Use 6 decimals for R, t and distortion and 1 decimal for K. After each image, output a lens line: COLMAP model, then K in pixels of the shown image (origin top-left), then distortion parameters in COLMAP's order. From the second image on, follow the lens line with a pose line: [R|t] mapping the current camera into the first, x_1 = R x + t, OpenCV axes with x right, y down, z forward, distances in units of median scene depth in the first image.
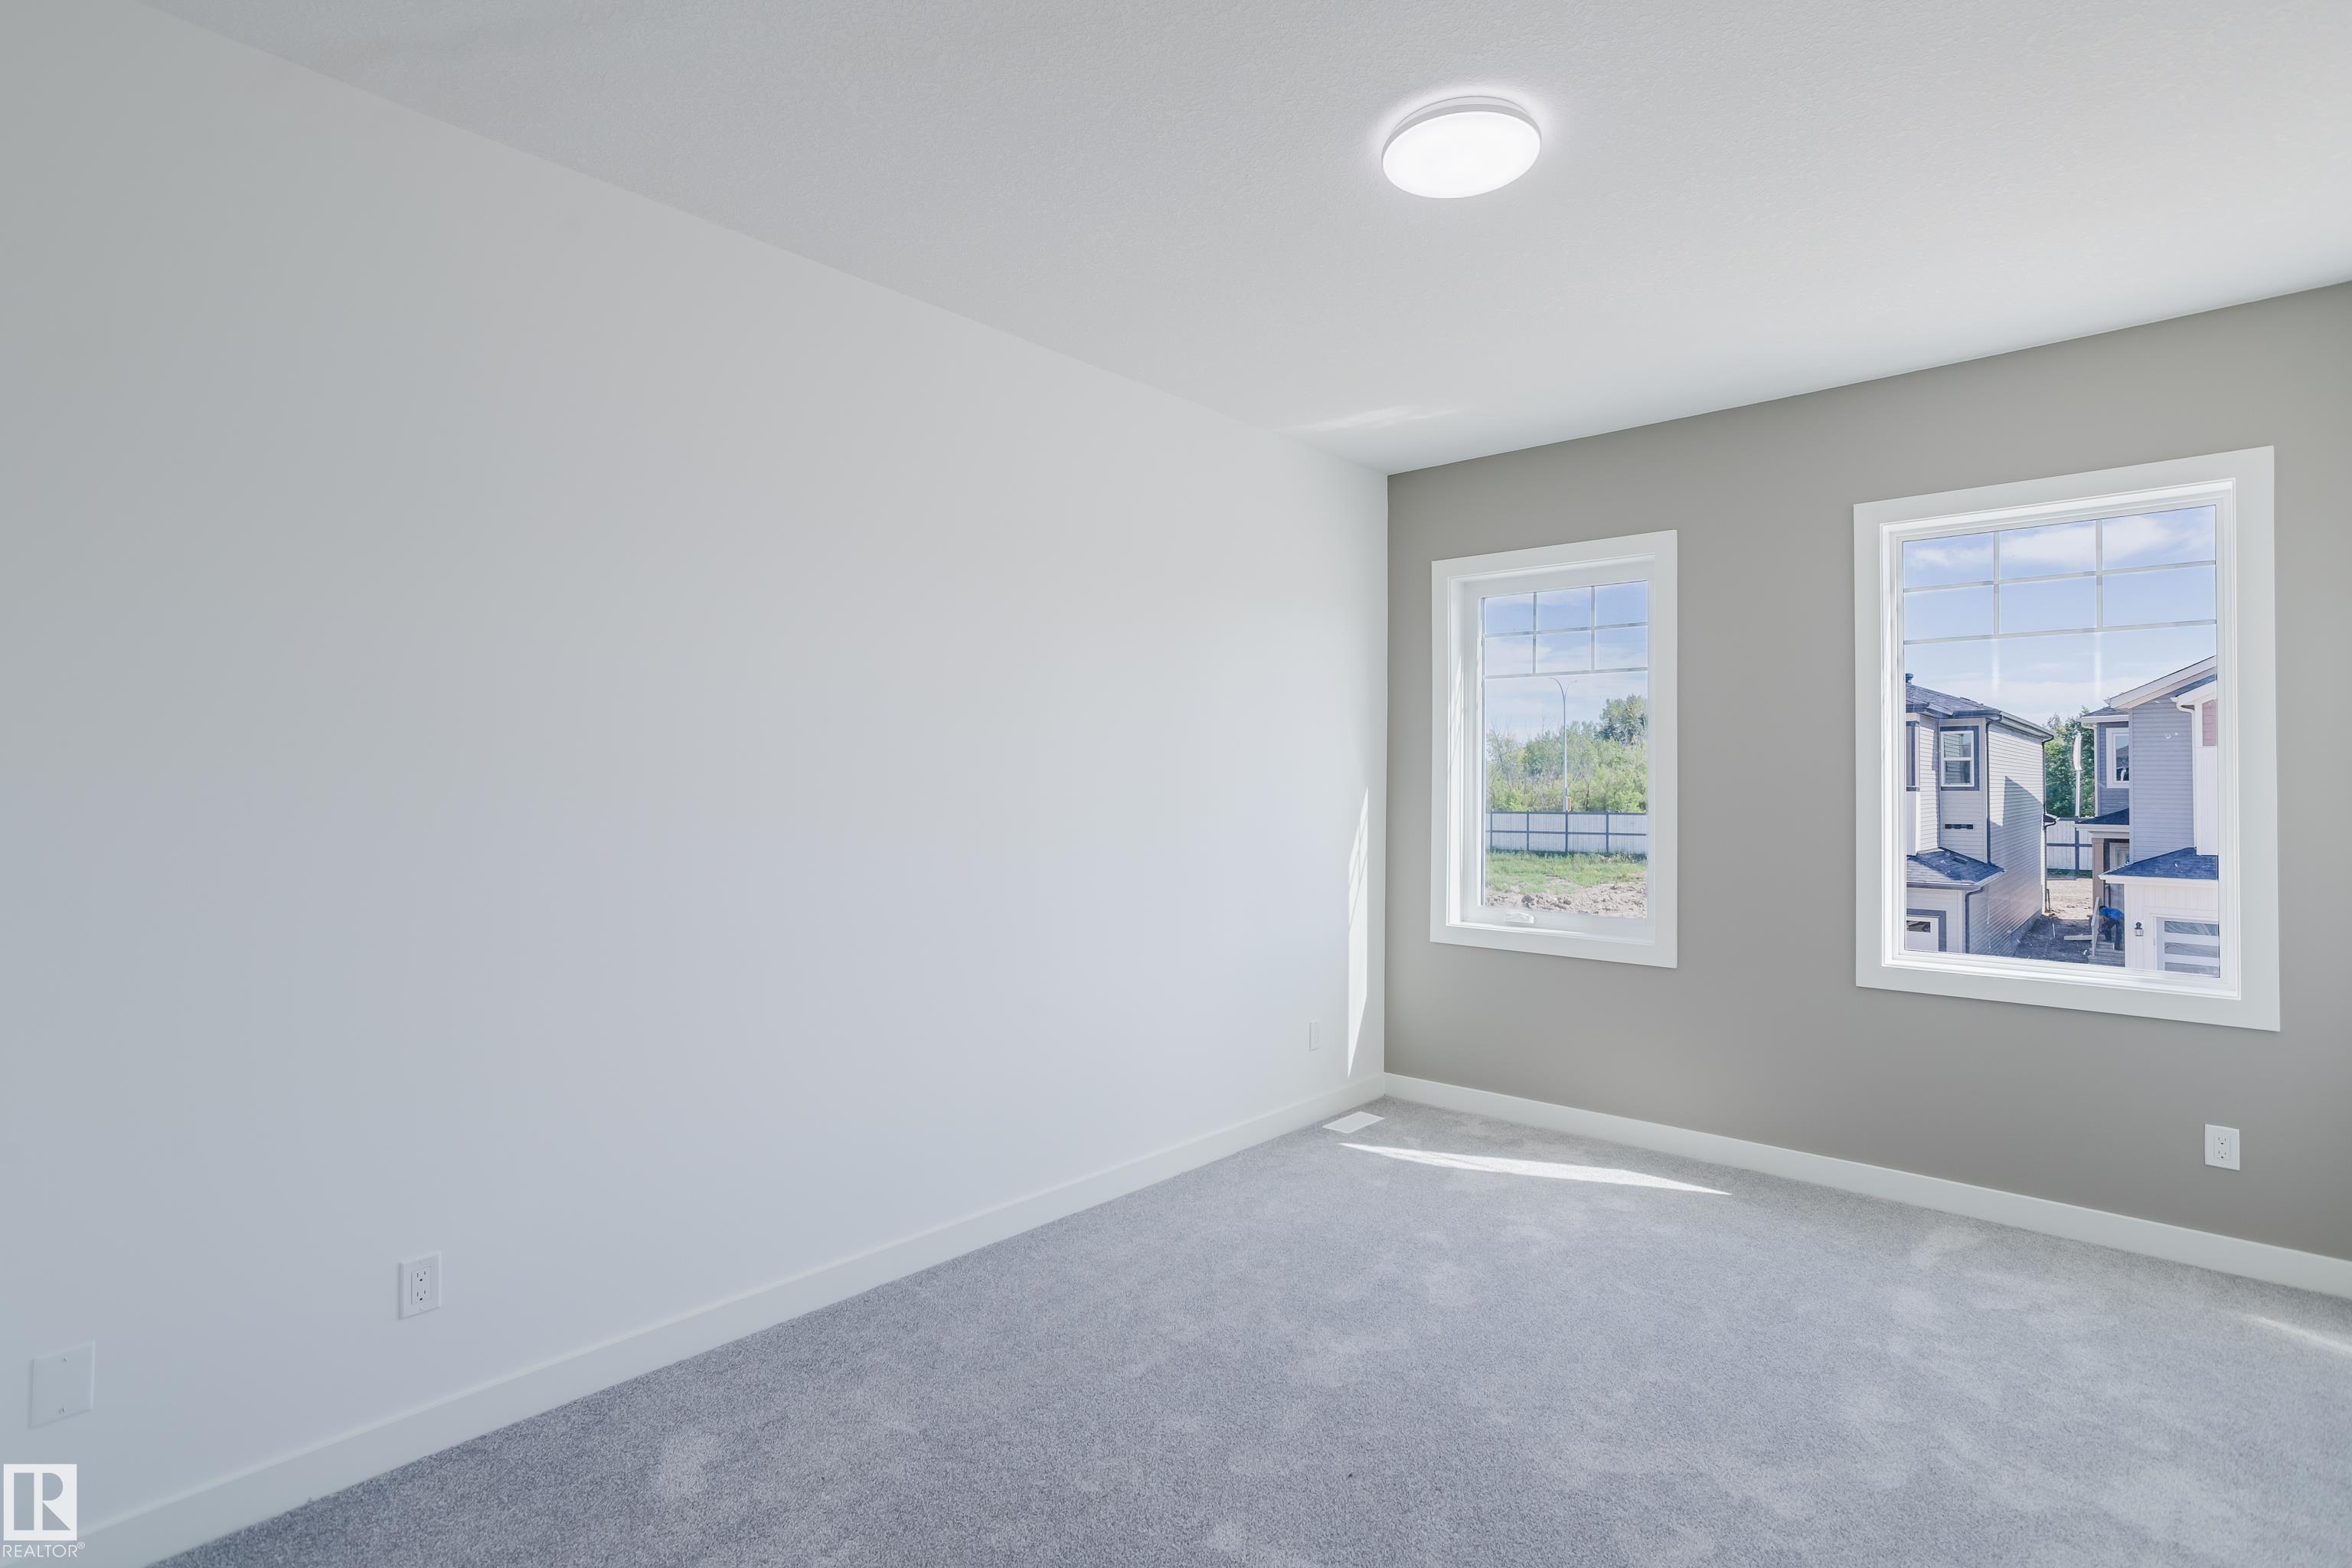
lens RADIAL K [[1130.0, 0, 1180.6], [0, 1130.0, 766.0], [0, 0, 1]] dist [-0.034258, 0.023446]
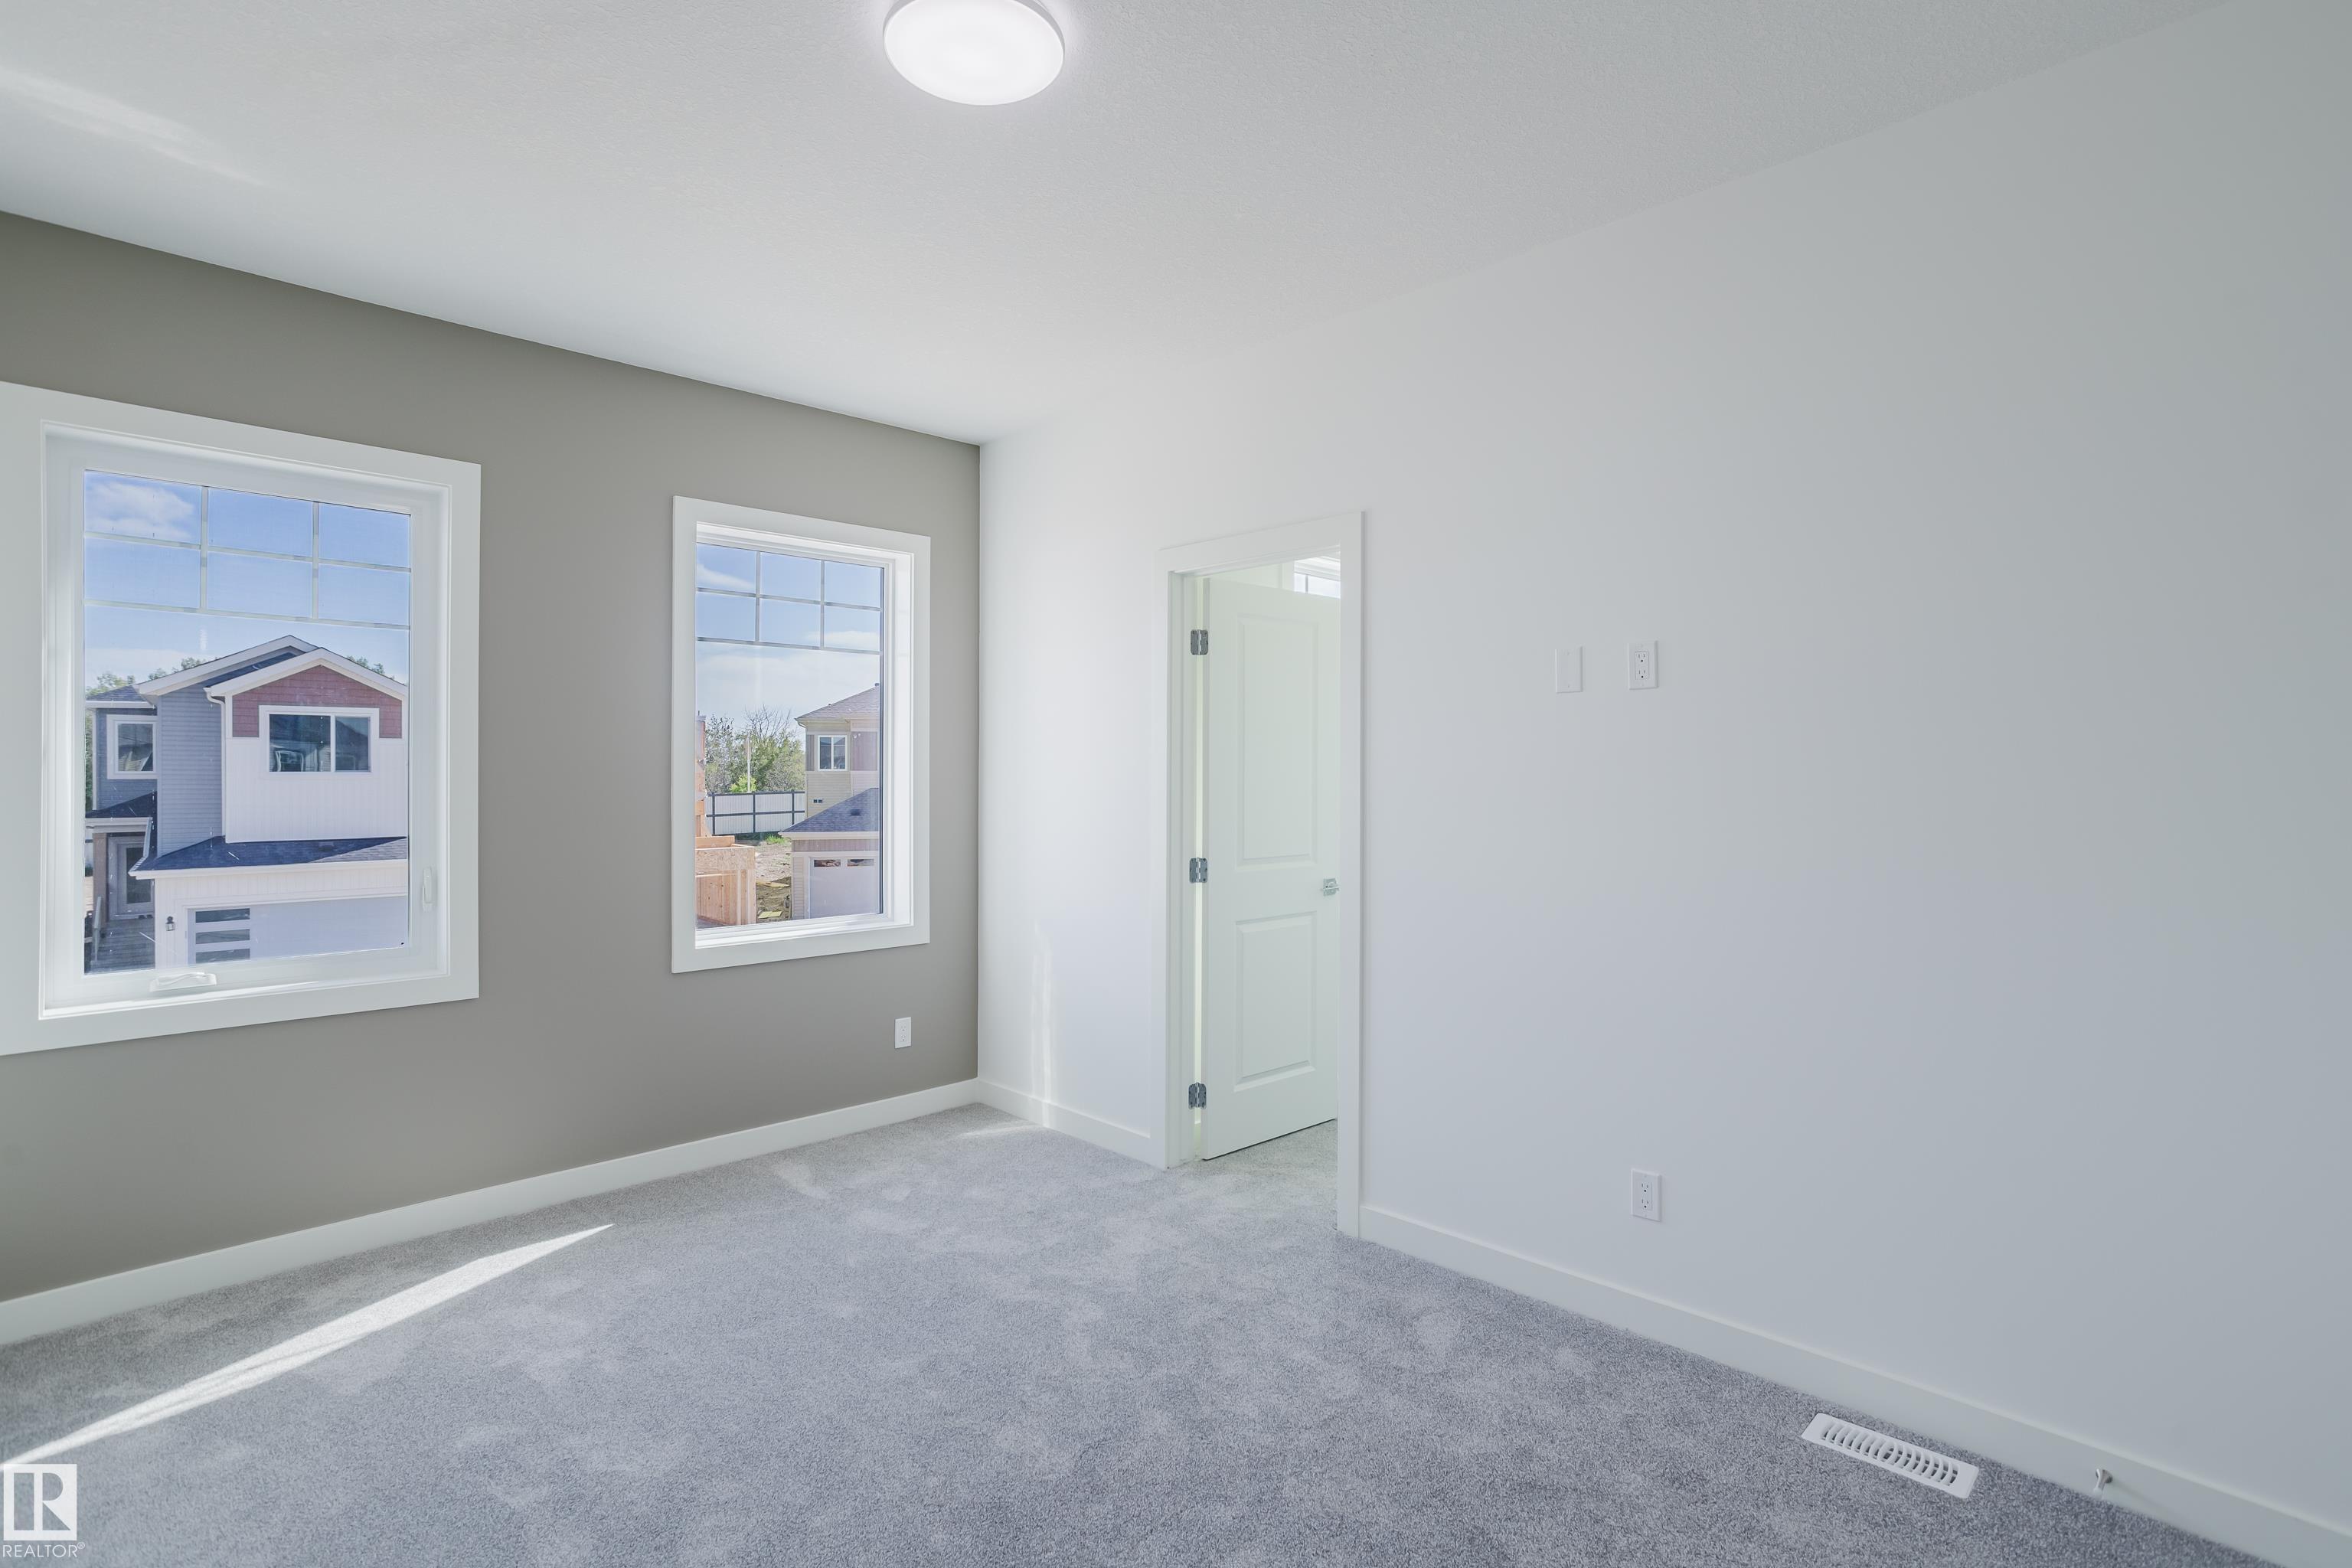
lens RADIAL K [[1135.3, 0, 1171.8], [0, 1135.3, 773.8], [0, 0, 1]] dist [-0.042468, 0.024423]
pose [[0.061270, -0.003666, 0.998114, -0.323623], [-0.012160, 0.999916, 0.004419, 0.005670], [-0.998047, -0.012408, 0.061220, 0.412219]]
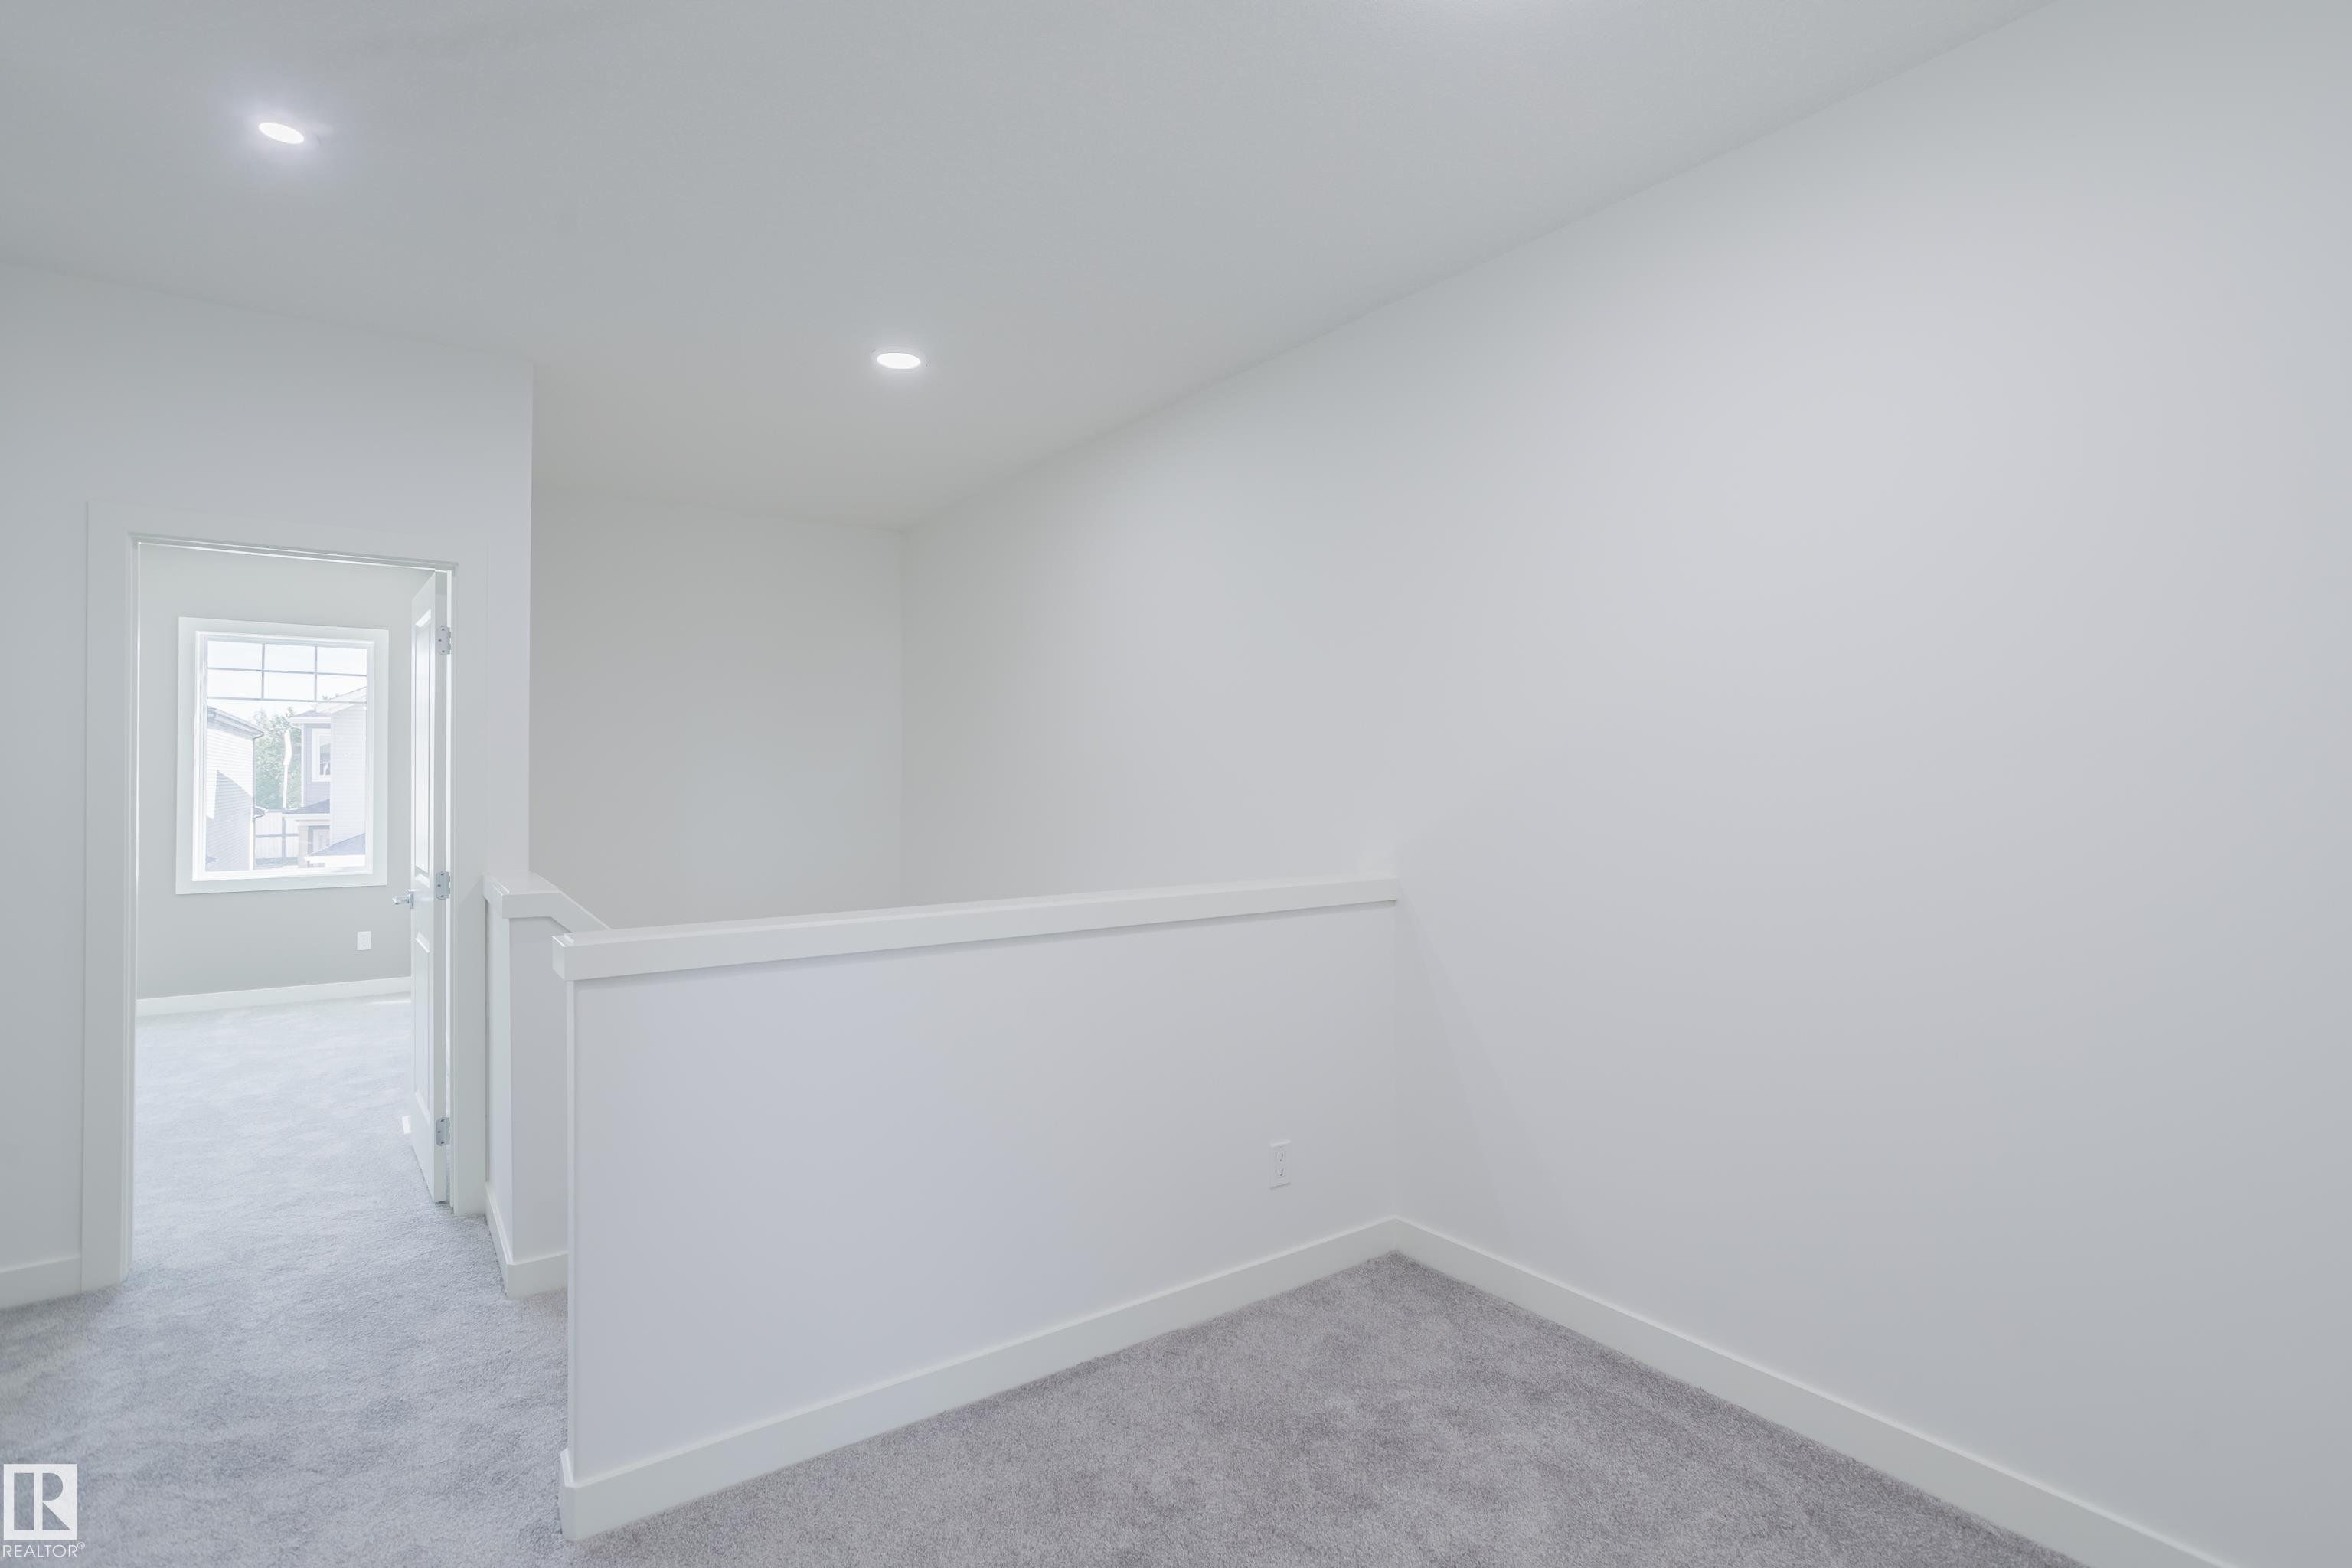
lens RADIAL K [[1139.5, 0, 1173.4], [0, 1139.5, 746.1], [0, 0, 1]] dist [-0.047667, 0.029839]
pose [[0.219457, 0.017692, 0.975462, -0.629482], [-0.005565, 0.999842, -0.016882, -0.010774], [-0.975606, -0.001724, 0.219520, -0.745767]]
